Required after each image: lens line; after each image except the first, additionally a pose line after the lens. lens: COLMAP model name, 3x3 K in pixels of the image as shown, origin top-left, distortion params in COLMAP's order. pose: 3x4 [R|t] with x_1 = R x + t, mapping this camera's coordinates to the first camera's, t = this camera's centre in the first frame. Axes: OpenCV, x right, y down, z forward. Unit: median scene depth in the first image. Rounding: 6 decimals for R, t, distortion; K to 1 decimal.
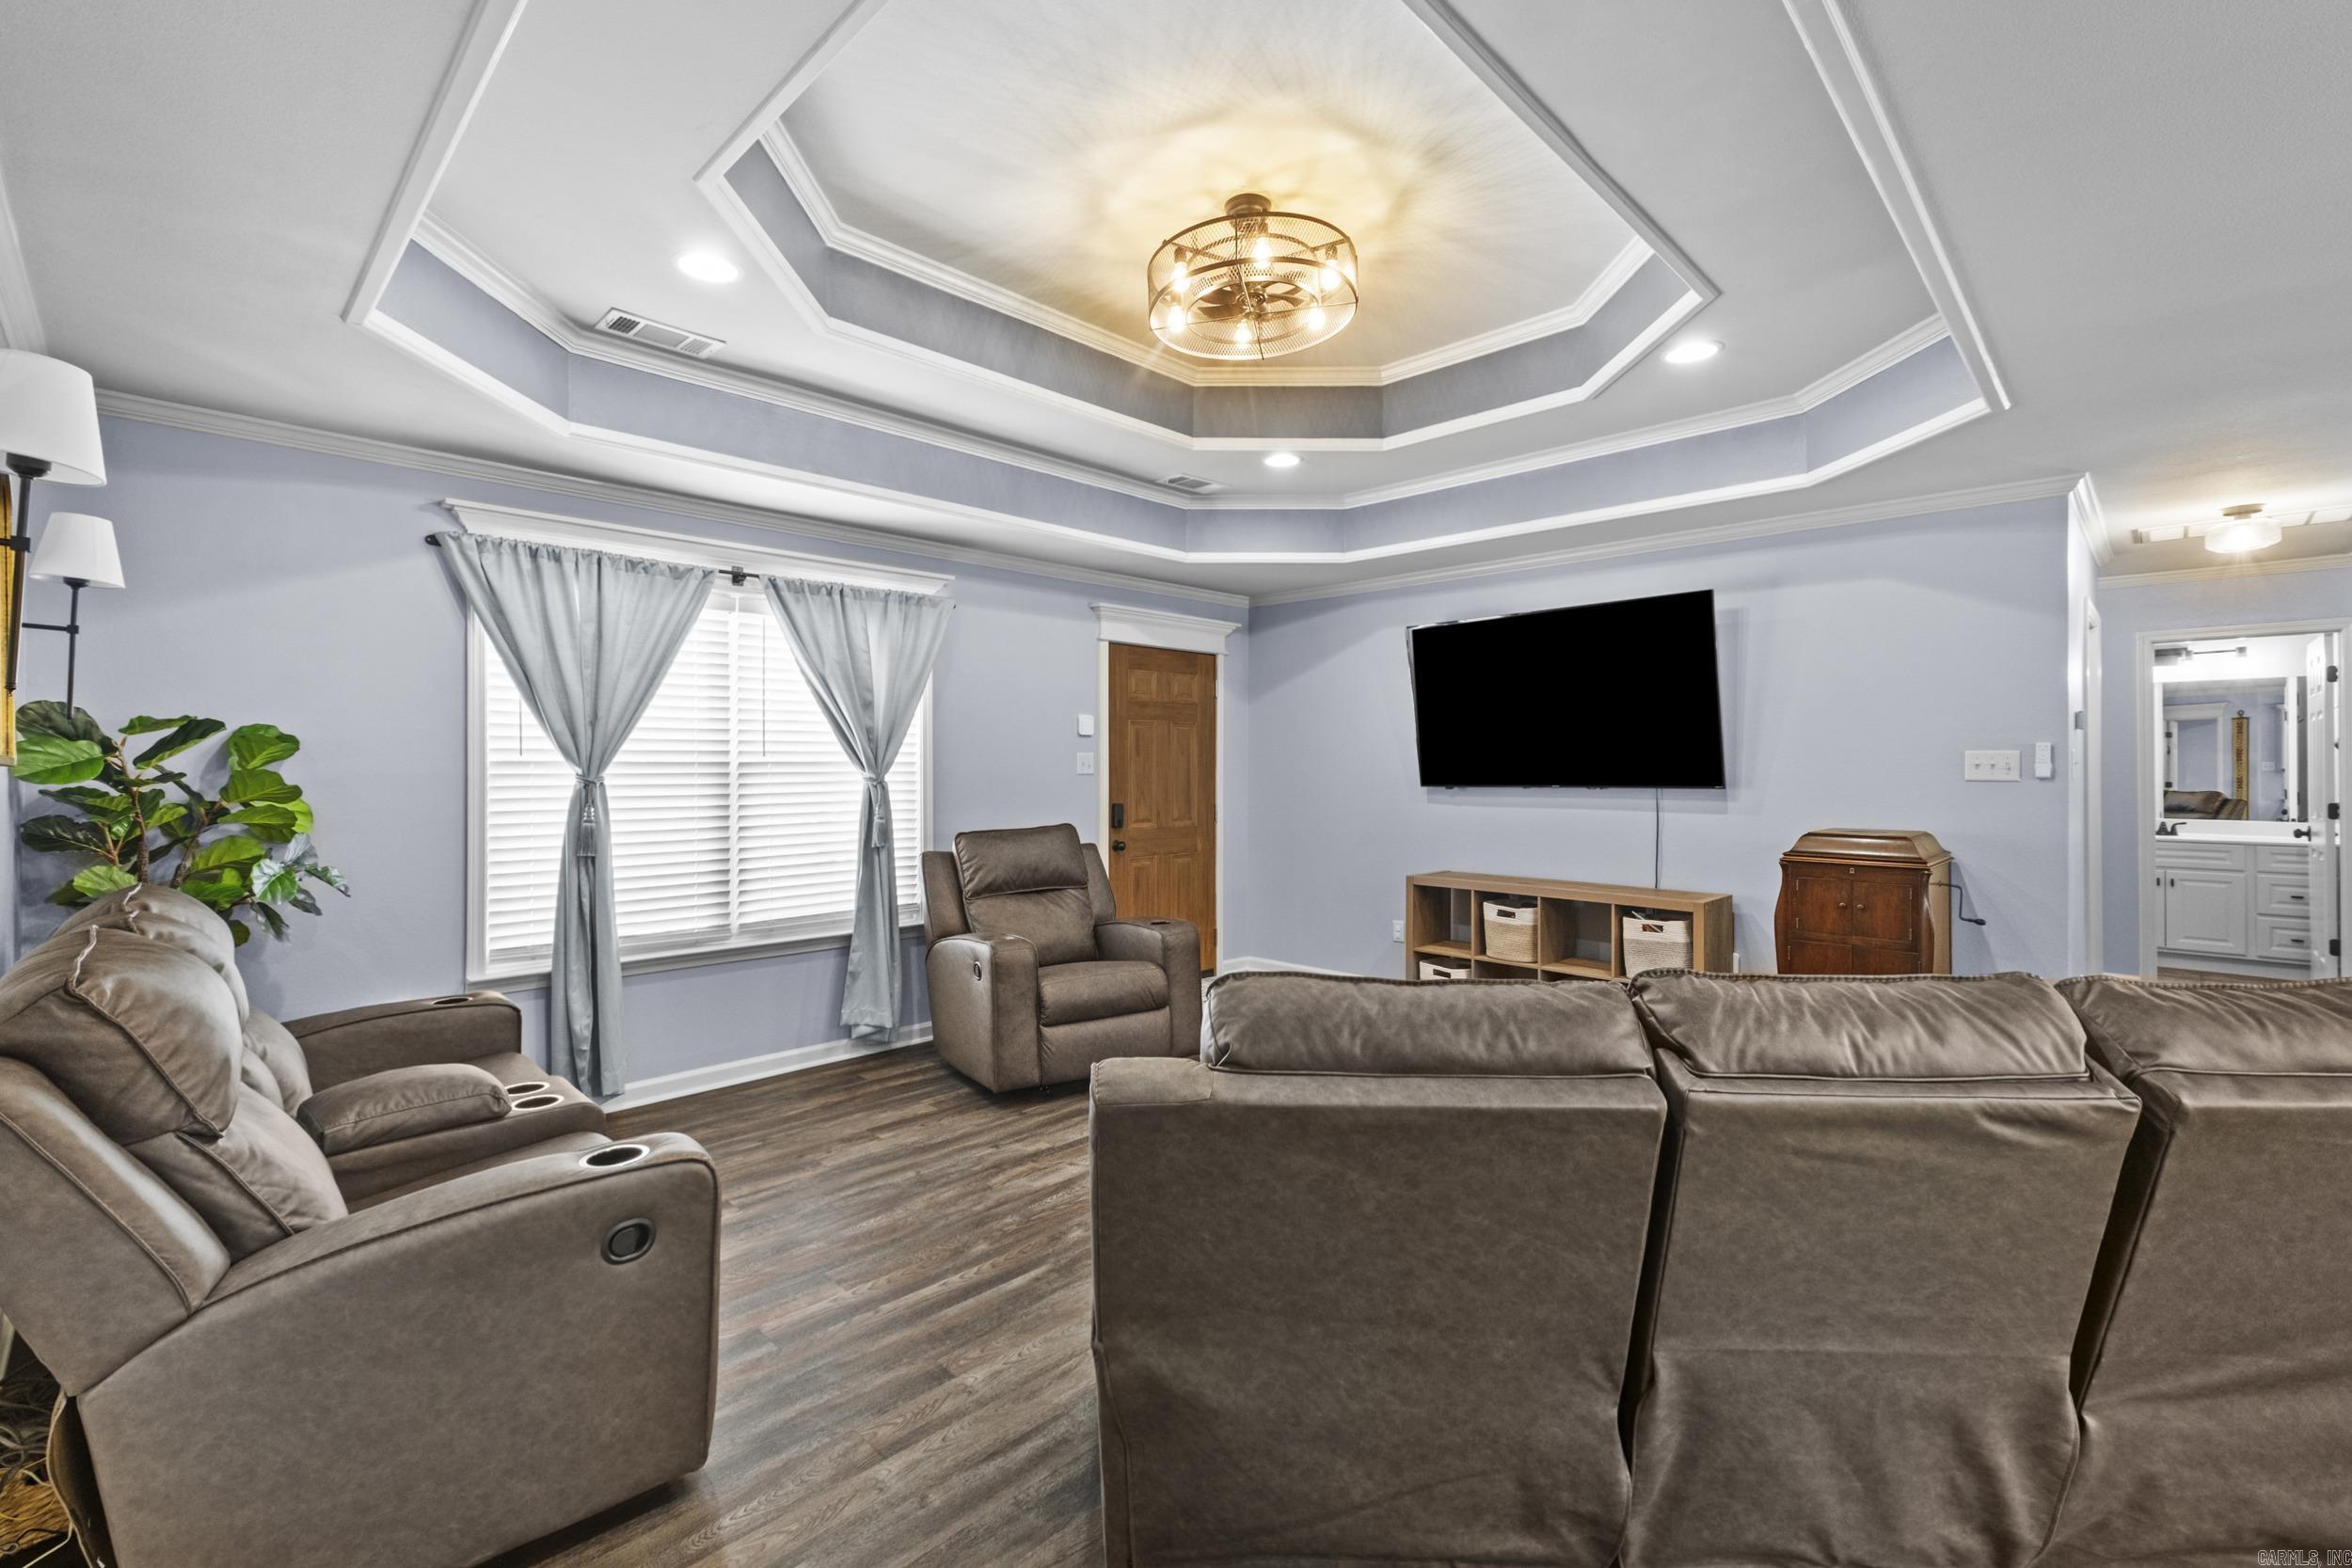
lens RADIAL K [[1026.3, 0, 1168.6], [0, 1026.3, 762.6], [0, 0, 1]] dist [0.007803, 0.000588]
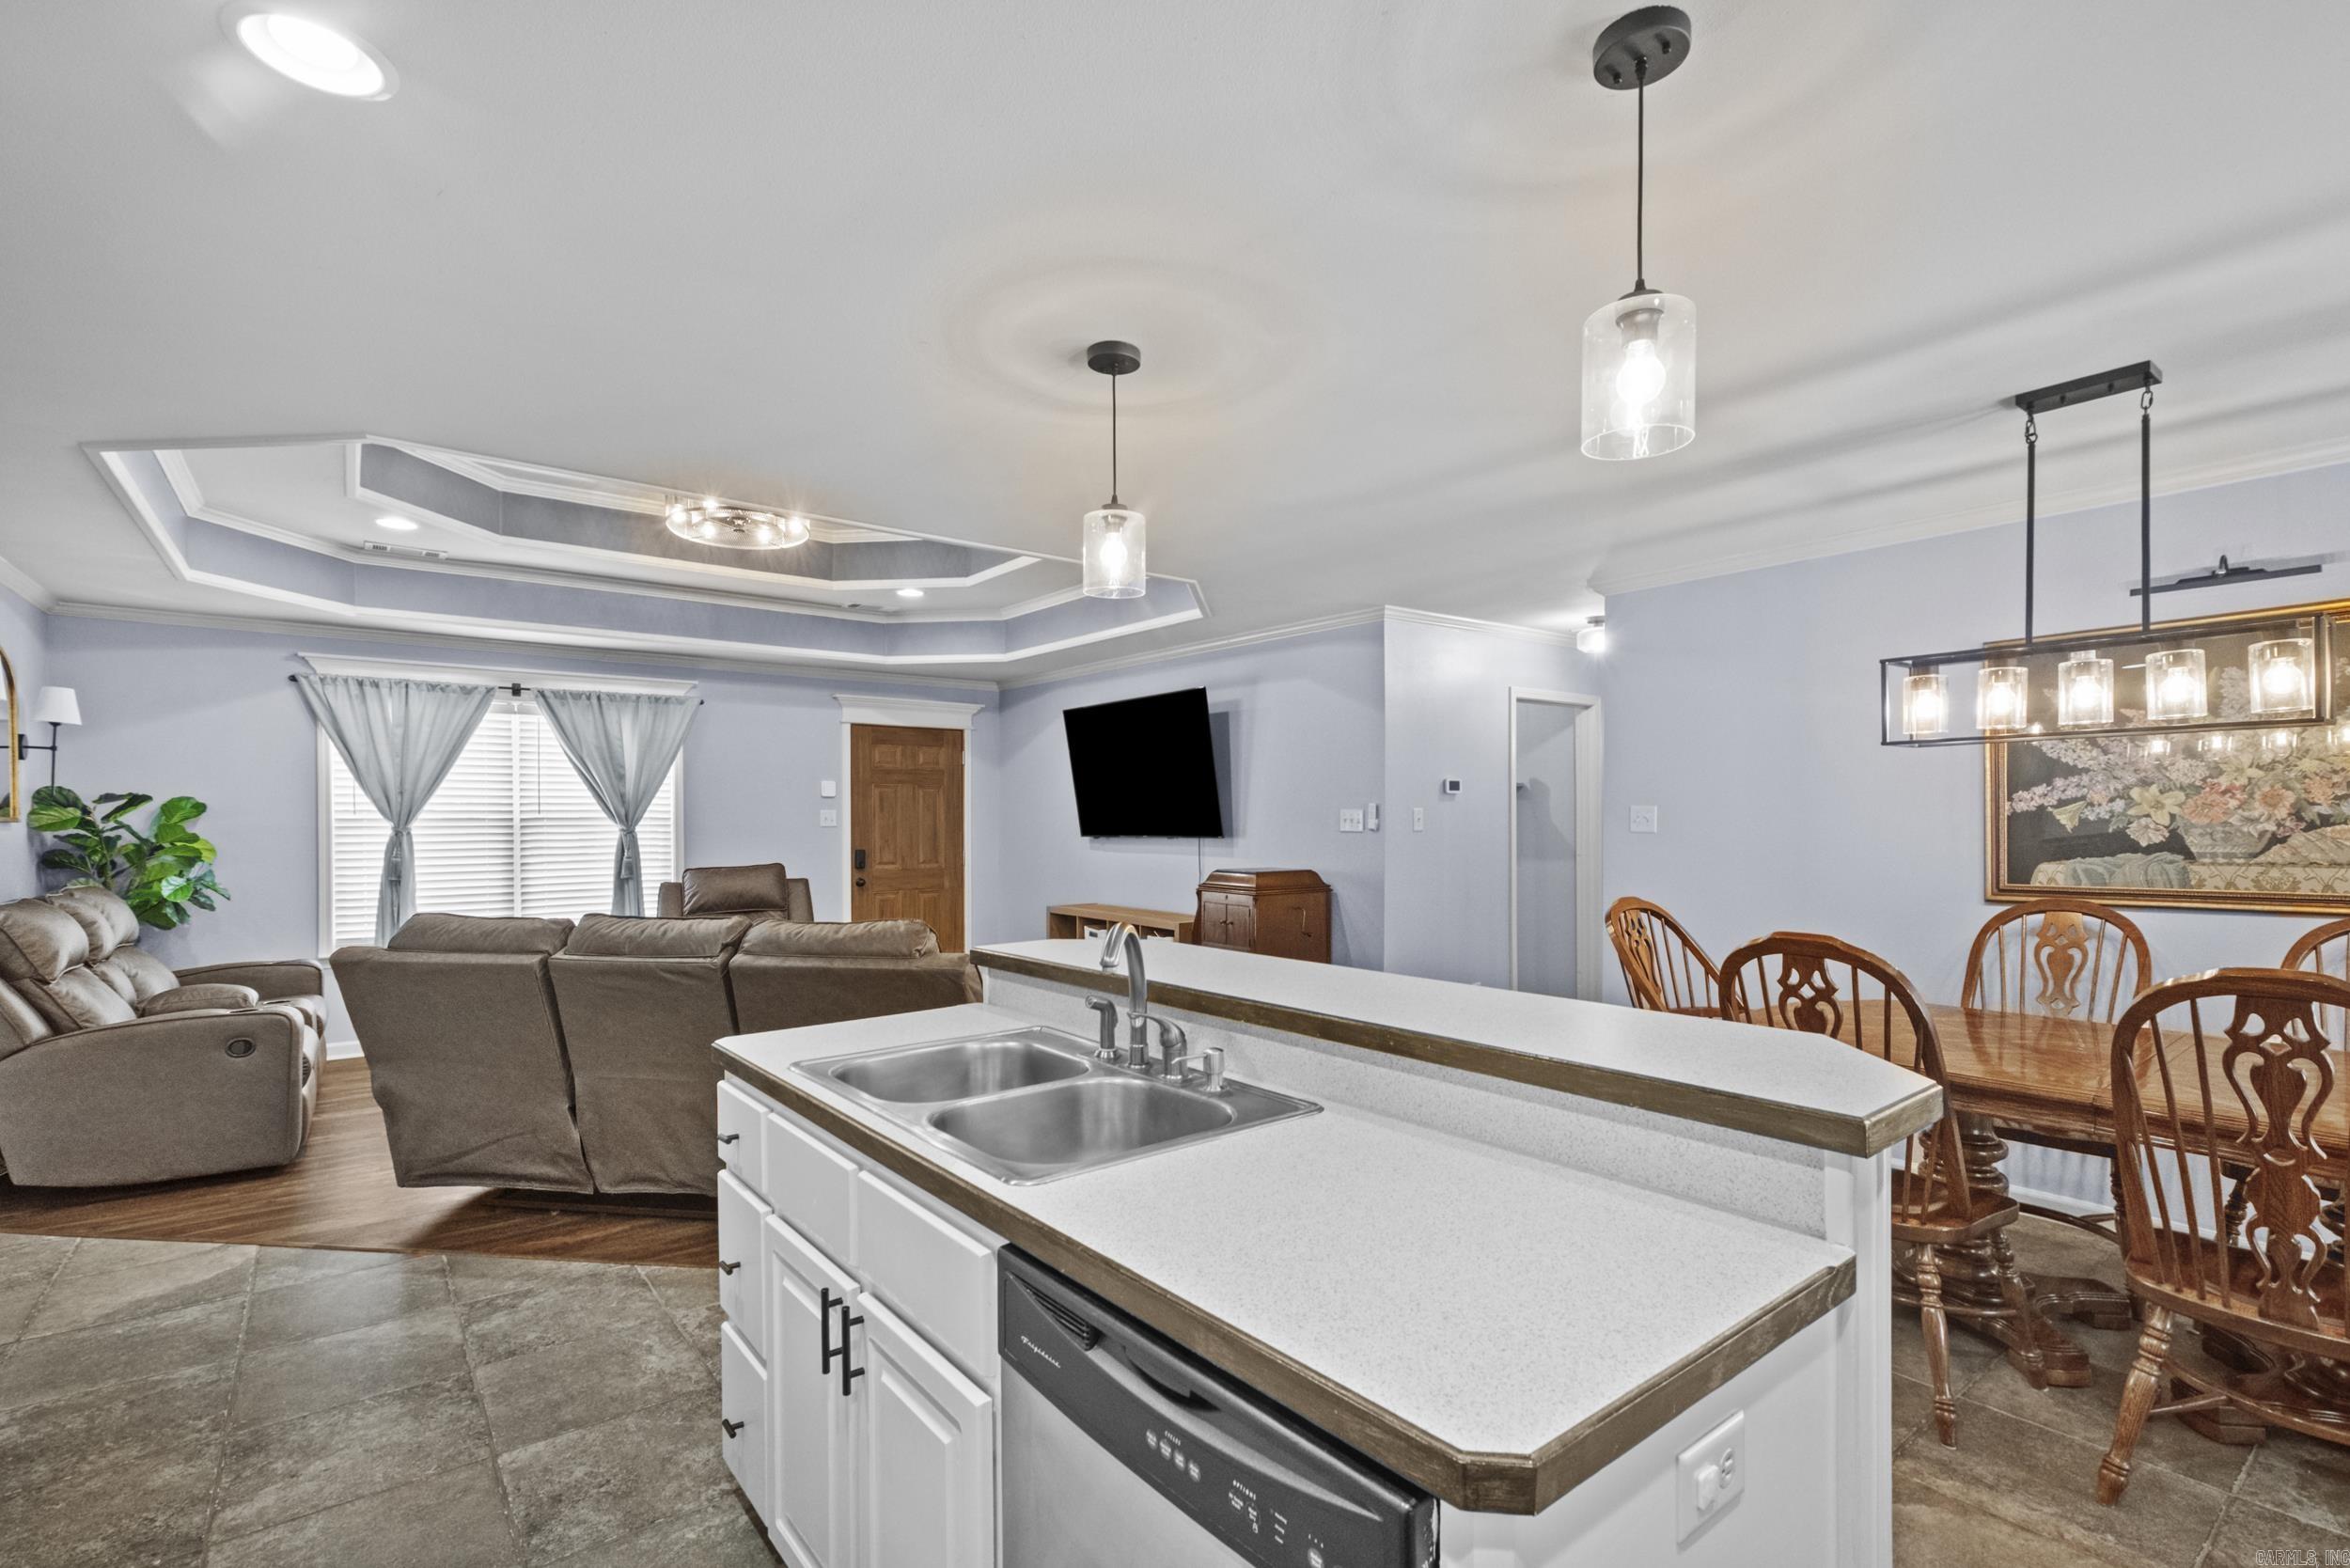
lens RADIAL K [[1109.4, 0, 1188.4], [0, 1109.4, 829.3], [0, 0, 1]] dist [0.012088, 0.000542]
pose [[0.990690, 0.000801, -0.136135, 0.802848], [0.000973, 0.999915, 0.012967, -0.004893], [0.136134, -0.012979, 0.990605, -0.469760]]
